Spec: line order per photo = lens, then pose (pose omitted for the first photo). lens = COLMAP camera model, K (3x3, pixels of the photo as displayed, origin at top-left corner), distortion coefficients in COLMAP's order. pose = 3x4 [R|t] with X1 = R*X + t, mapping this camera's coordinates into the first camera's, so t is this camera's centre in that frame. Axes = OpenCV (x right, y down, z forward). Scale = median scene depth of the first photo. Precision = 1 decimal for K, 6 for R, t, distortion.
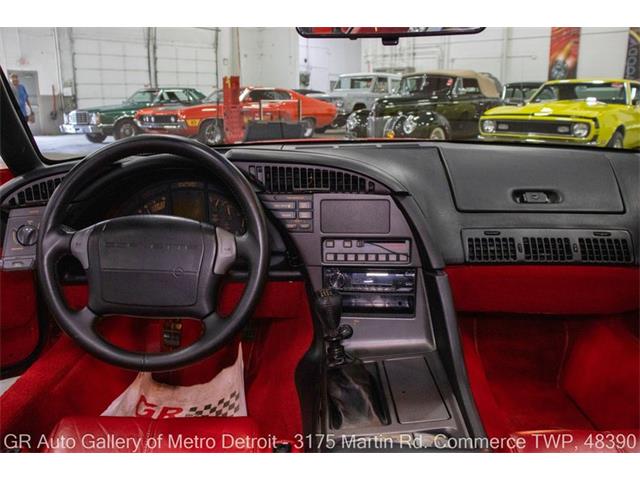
lens RADIAL K [[517.4, 0, 320.0], [0, 517.4, 240.0], [0, 0, 1]] dist [-0.163689, 0.130493]
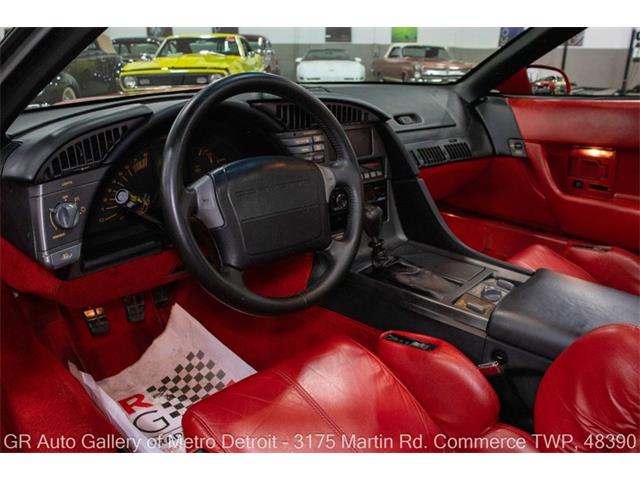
lens RADIAL K [[500.5, 0, 320.1], [0, 500.5, 256.3], [0, 0, 1]] dist [-0.198113, 0.179307]
pose [[0.716008, -0.251805, 0.651096, -0.063182], [0.169599, 0.967482, 0.187657, -0.001691], [-0.677177, -0.023938, 0.735431, 0.016417]]
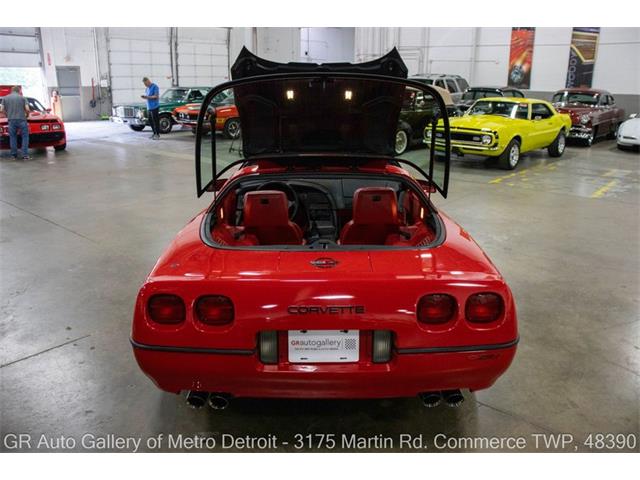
lens RADIAL K [[517.4, 0, 320.0], [0, 517.4, 240.0], [0, 0, 1]] dist [-0.163689, 0.130493]
pose [[0.999888, 0.014402, 0.004182, 0.007254], [-0.014593, 0.998640, 0.050056, 0.007953], [-0.003455, -0.050111, 0.998738, -0.293811]]
